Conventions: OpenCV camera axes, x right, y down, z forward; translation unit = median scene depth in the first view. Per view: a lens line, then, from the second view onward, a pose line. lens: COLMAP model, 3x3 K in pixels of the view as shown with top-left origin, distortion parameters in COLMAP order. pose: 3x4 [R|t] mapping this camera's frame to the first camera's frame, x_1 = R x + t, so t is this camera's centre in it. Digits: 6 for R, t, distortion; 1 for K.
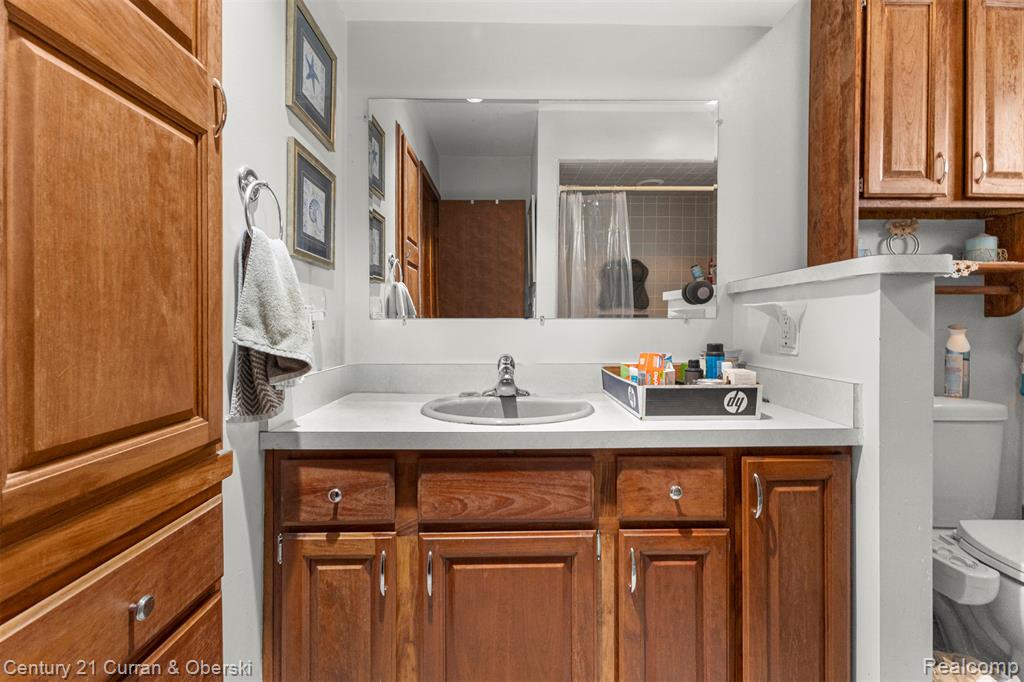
lens RADIAL K [[447.2, 0, 511.0], [0, 447.2, 328.0], [0, 0, 1]] dist [-0.002053, -0.000514]
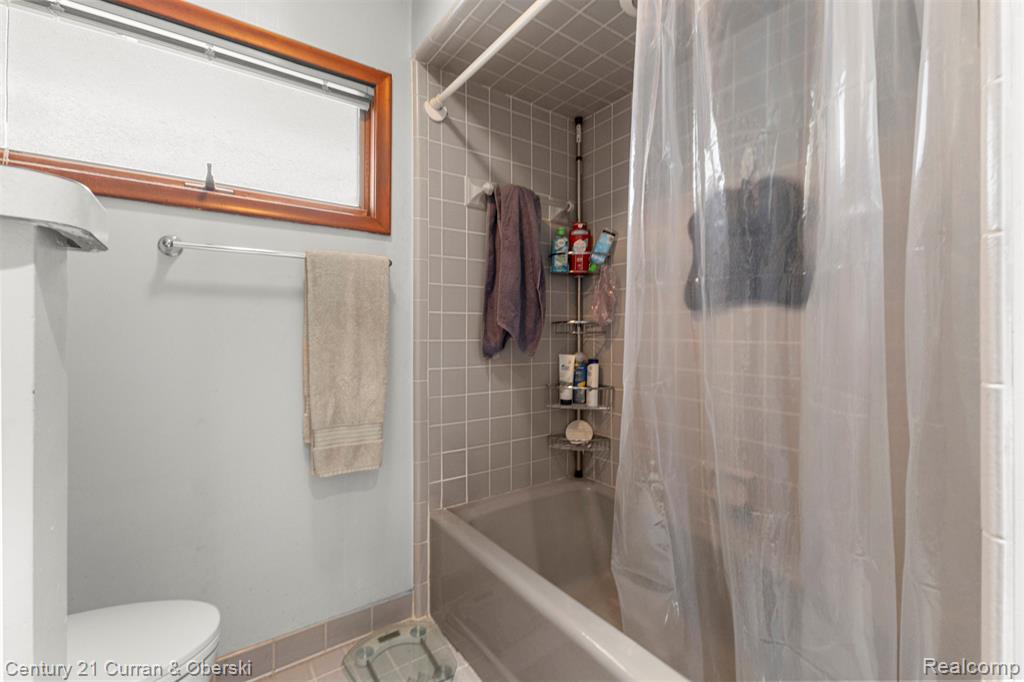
lens RADIAL K [[442.6, 0, 508.4], [0, 442.6, 333.8], [0, 0, 1]] dist [0.010814, -0.000311]
pose [[-0.557065, -0.003372, 0.830462, 0.247952], [0.003184, 0.999976, 0.006196, -0.020867], [-0.830463, 0.006096, -0.557041, 0.764955]]
